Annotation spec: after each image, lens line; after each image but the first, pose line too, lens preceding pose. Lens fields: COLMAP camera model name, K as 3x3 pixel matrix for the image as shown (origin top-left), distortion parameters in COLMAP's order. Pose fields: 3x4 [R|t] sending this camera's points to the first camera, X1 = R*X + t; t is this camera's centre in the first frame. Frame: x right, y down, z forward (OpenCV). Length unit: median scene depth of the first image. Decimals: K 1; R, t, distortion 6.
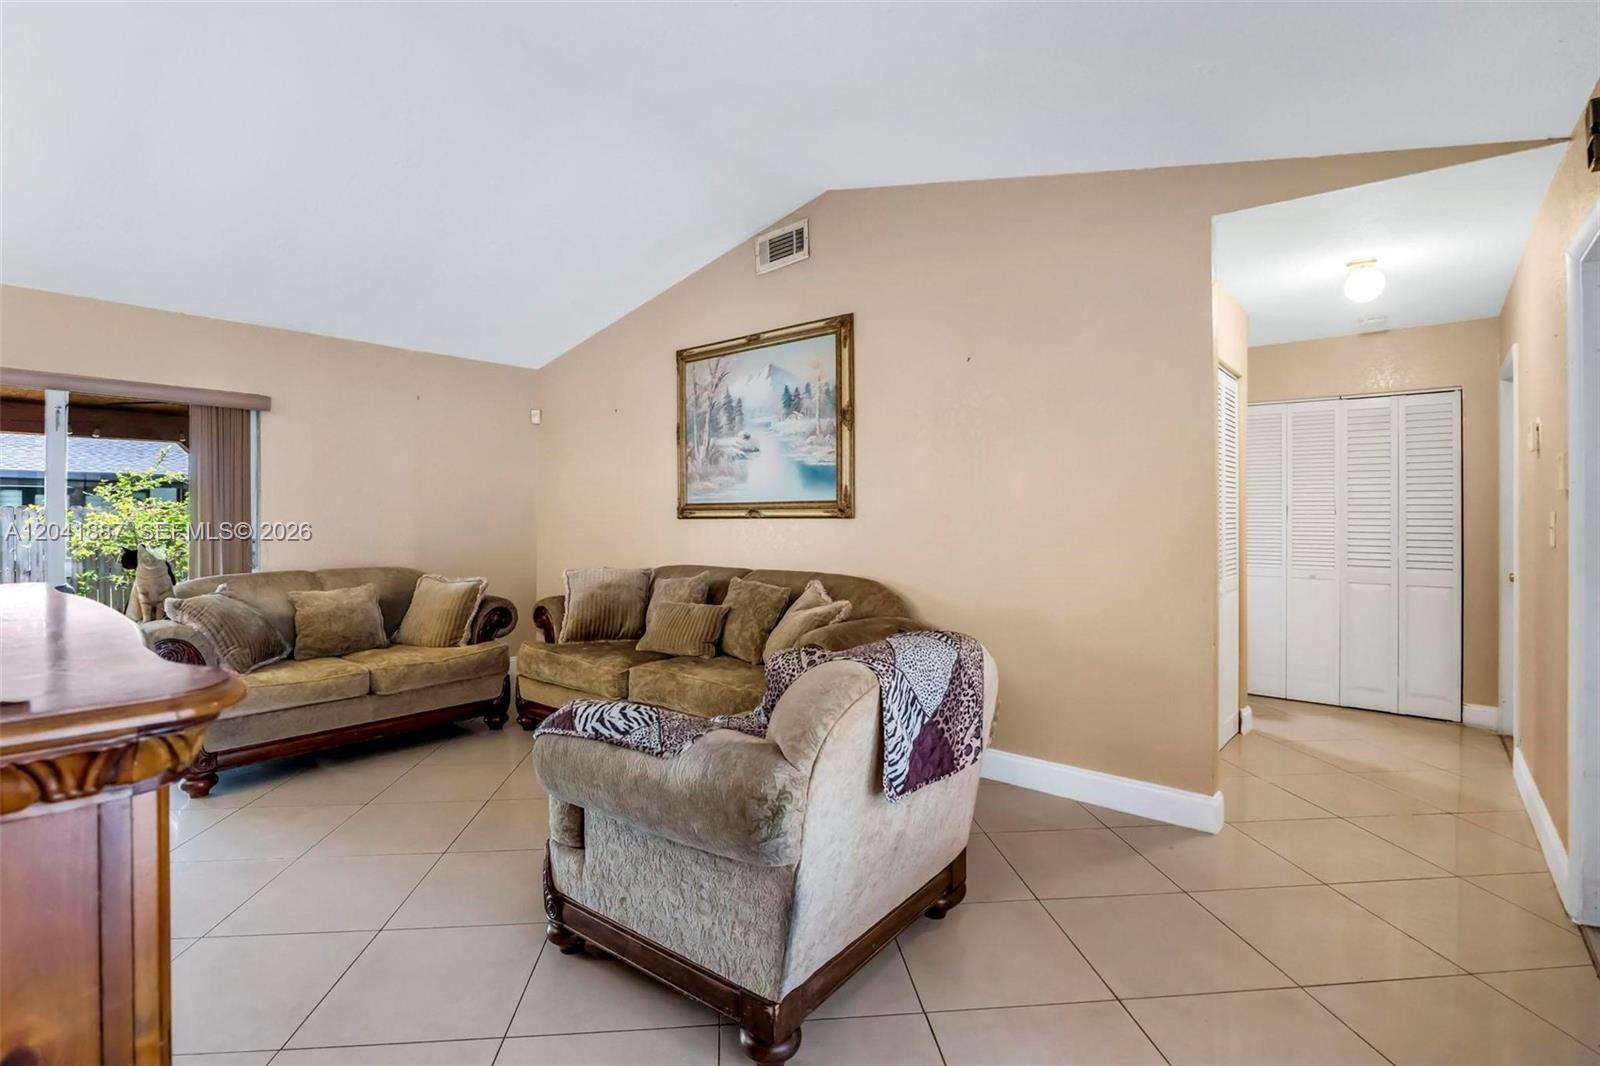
lens RADIAL K [[764.4, 0, 800.1], [0, 764.4, 504.3], [0, 0, 1]] dist [-0.023348, 0.003021]
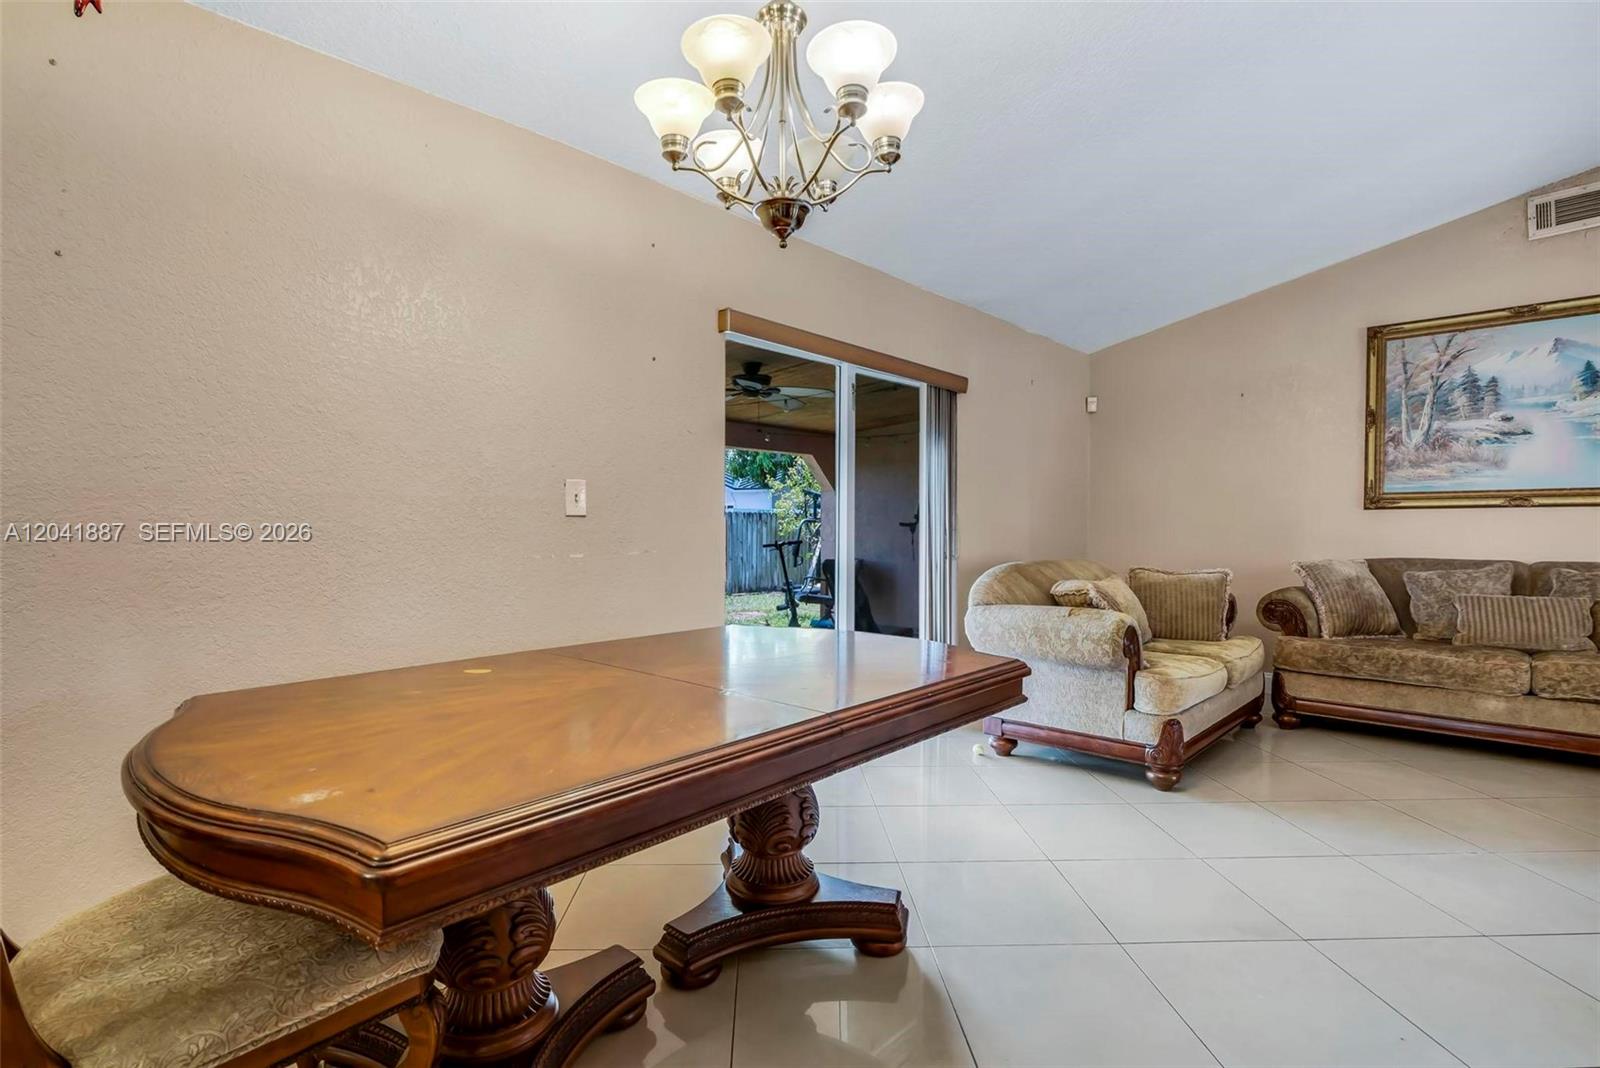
lens RADIAL K [[764.4, 0, 780.3], [0, 764.4, 554.9], [0, 0, 1]] dist [-0.023348, 0.003021]
pose [[0.997137, 0.004872, -0.075462, -0.889635], [-0.000724, 0.998492, 0.054896, 0.027410], [0.075616, -0.054684, 0.995636, 0.023046]]
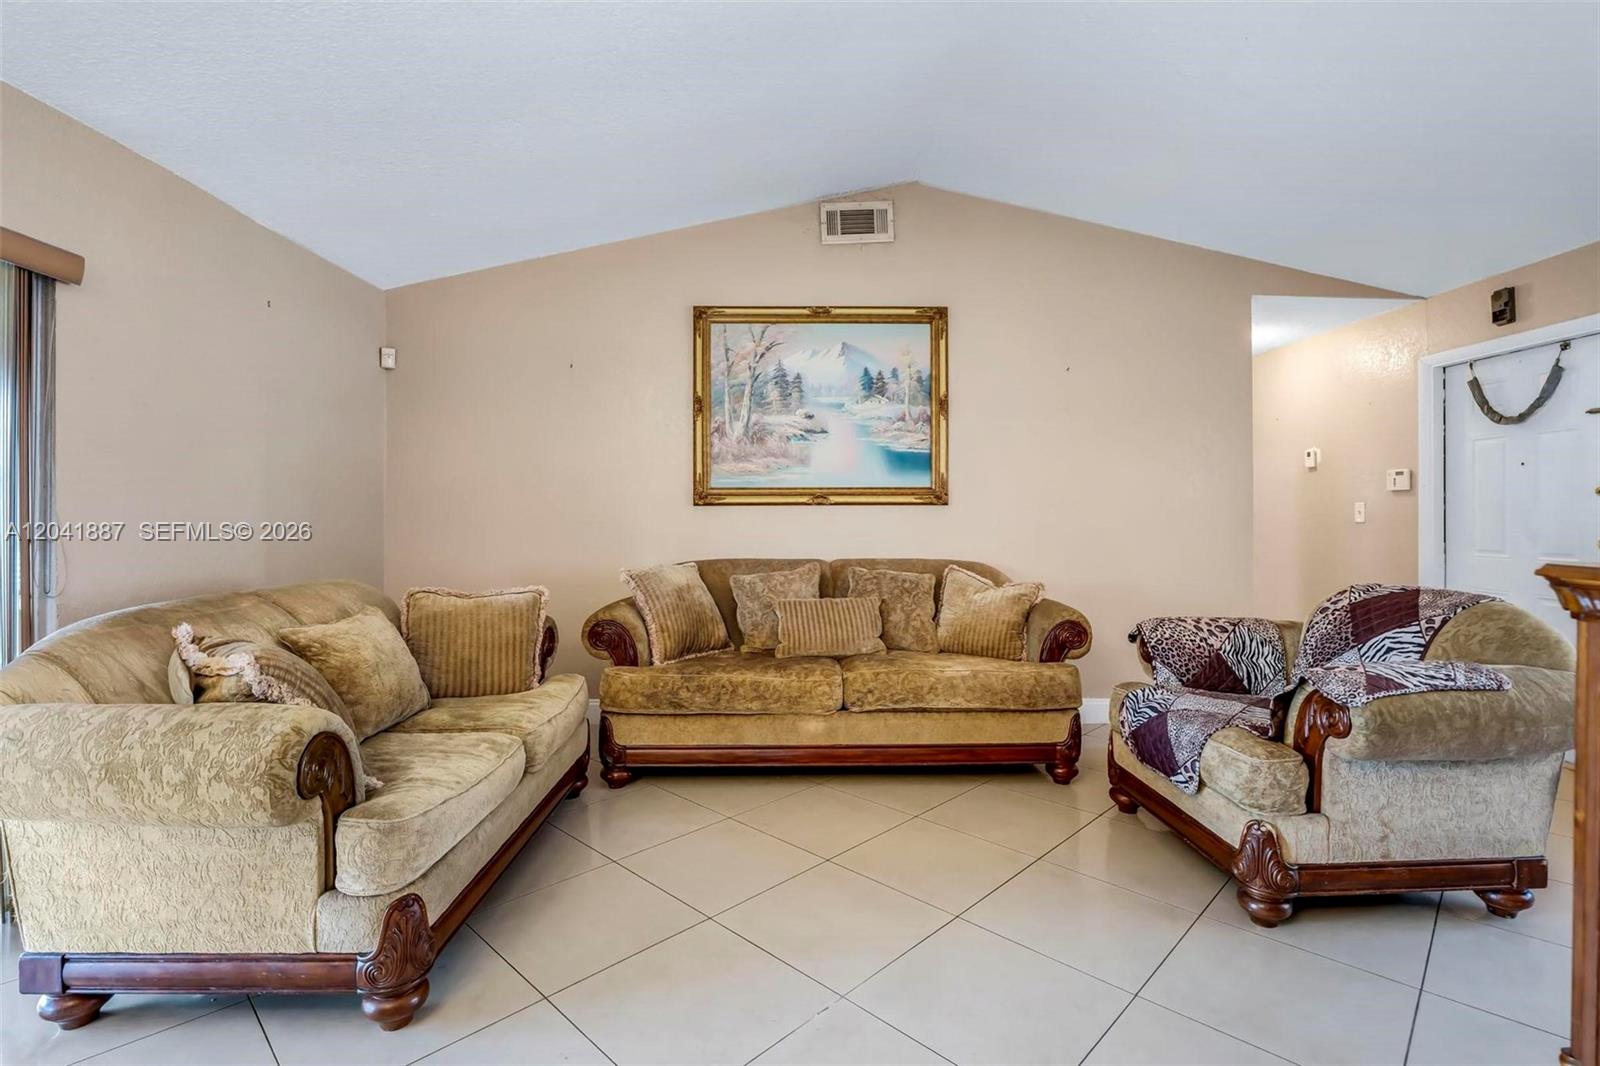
lens RADIAL K [[764.4, 0, 801.7], [0, 764.4, 499.6], [0, 0, 1]] dist [-0.023348, 0.003021]
pose [[0.756951, 0.013280, 0.653337, -0.687022], [-0.012410, 0.999905, -0.005947, 0.017876], [-0.653354, -0.003606, 0.757044, 0.312989]]
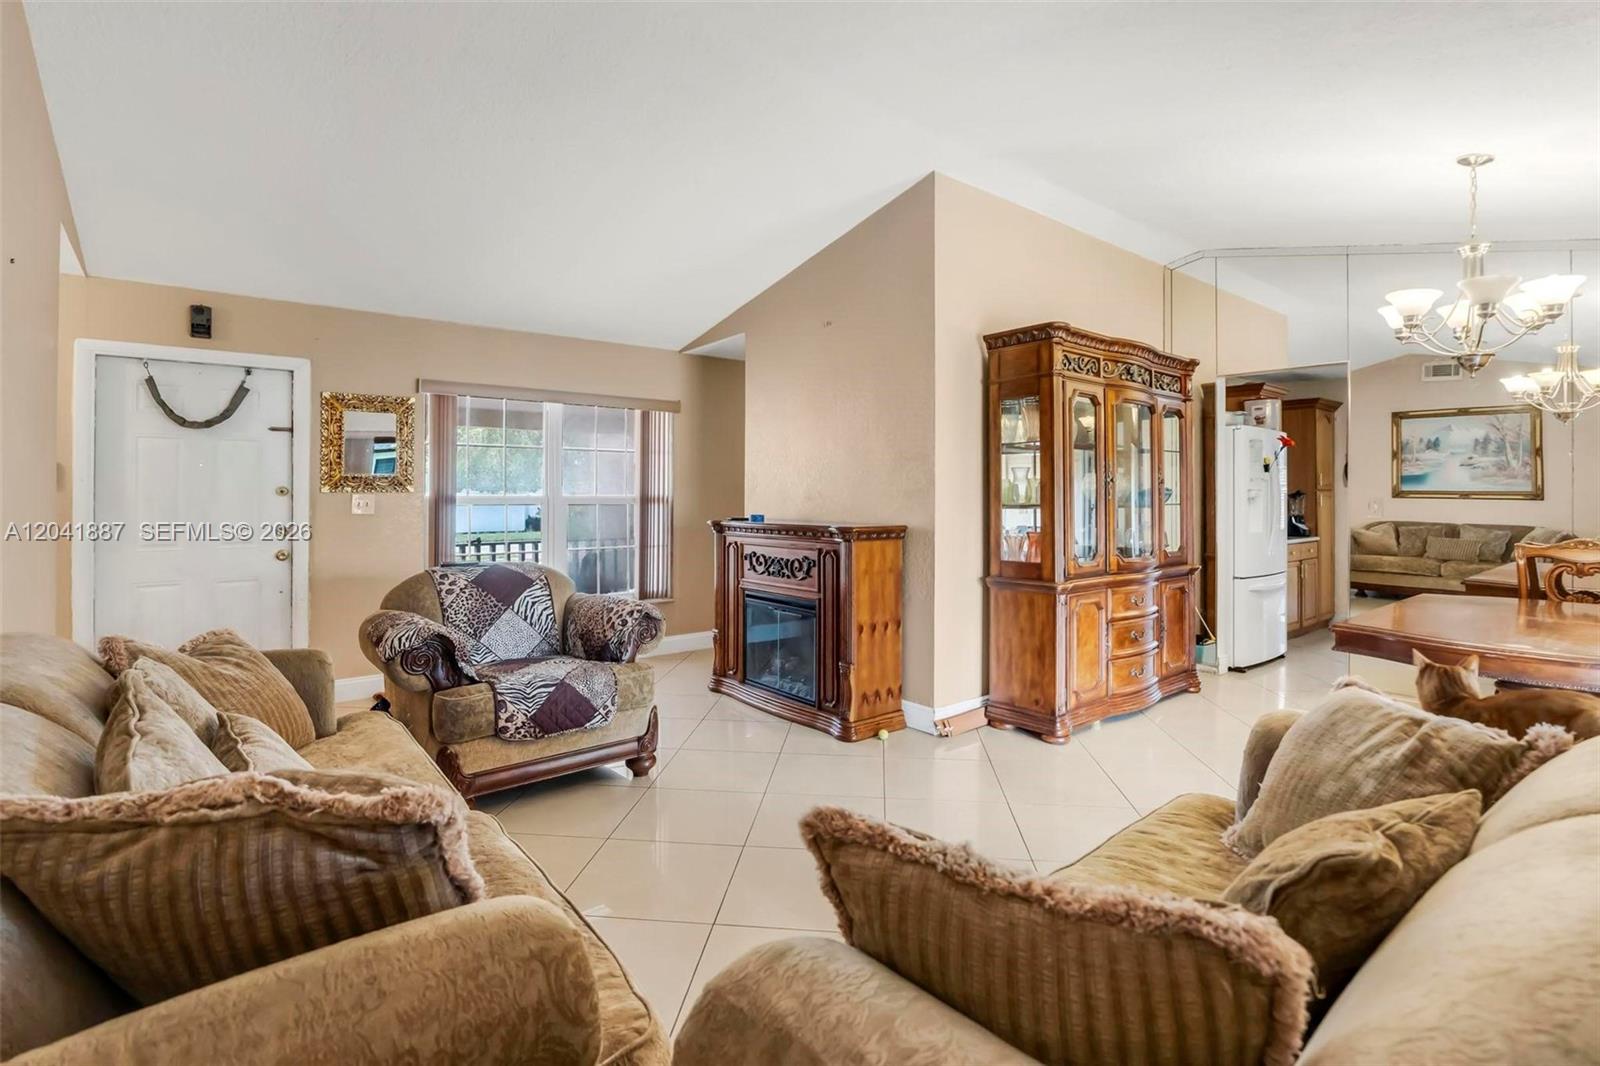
lens RADIAL K [[764.4, 0, 798.8], [0, 764.4, 489.7], [0, 0, 1]] dist [-0.023348, 0.003021]
pose [[-0.980155, 0.002256, 0.198222, -0.448714], [-0.002425, 0.999724, -0.023371, 0.013965], [-0.198220, -0.023388, -0.979879, 1.206730]]
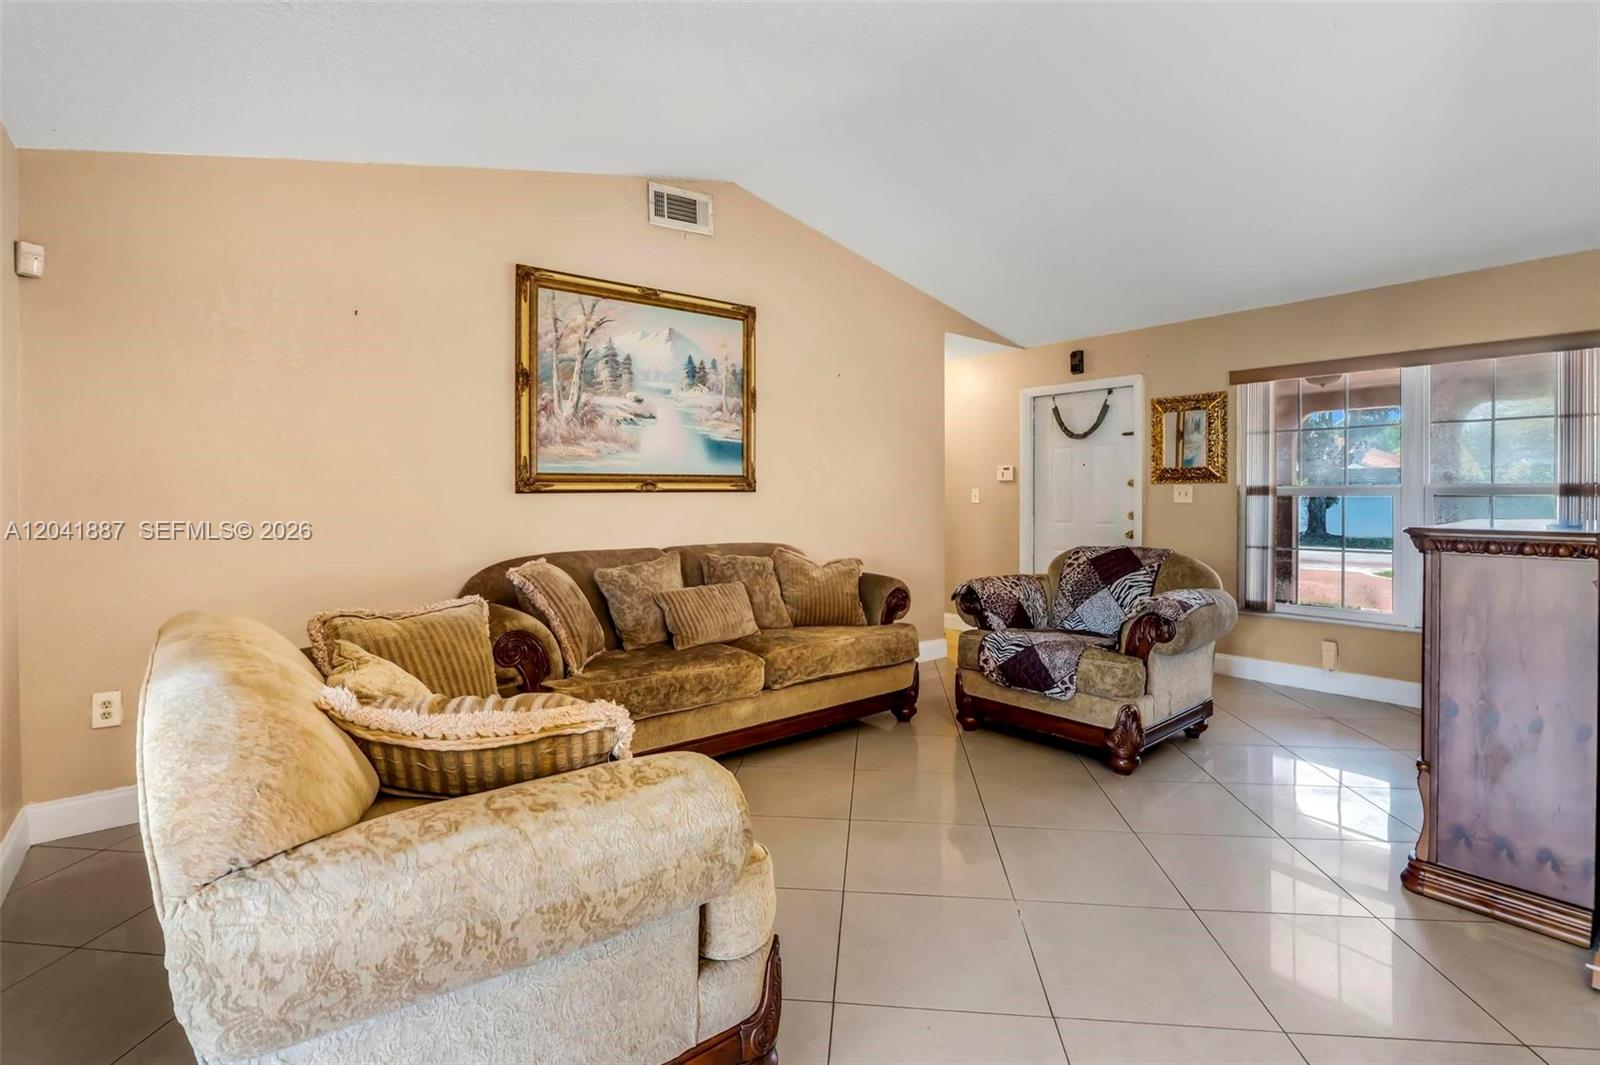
lens RADIAL K [[764.4, 0, 810.6], [0, 764.4, 485.6], [0, 0, 1]] dist [-0.023348, 0.003021]
pose [[0.180643, 0.010892, 0.983488, -0.918408], [-0.012968, 0.999878, -0.008692, 0.016233], [-0.983463, -0.011184, 0.180762, 0.651710]]
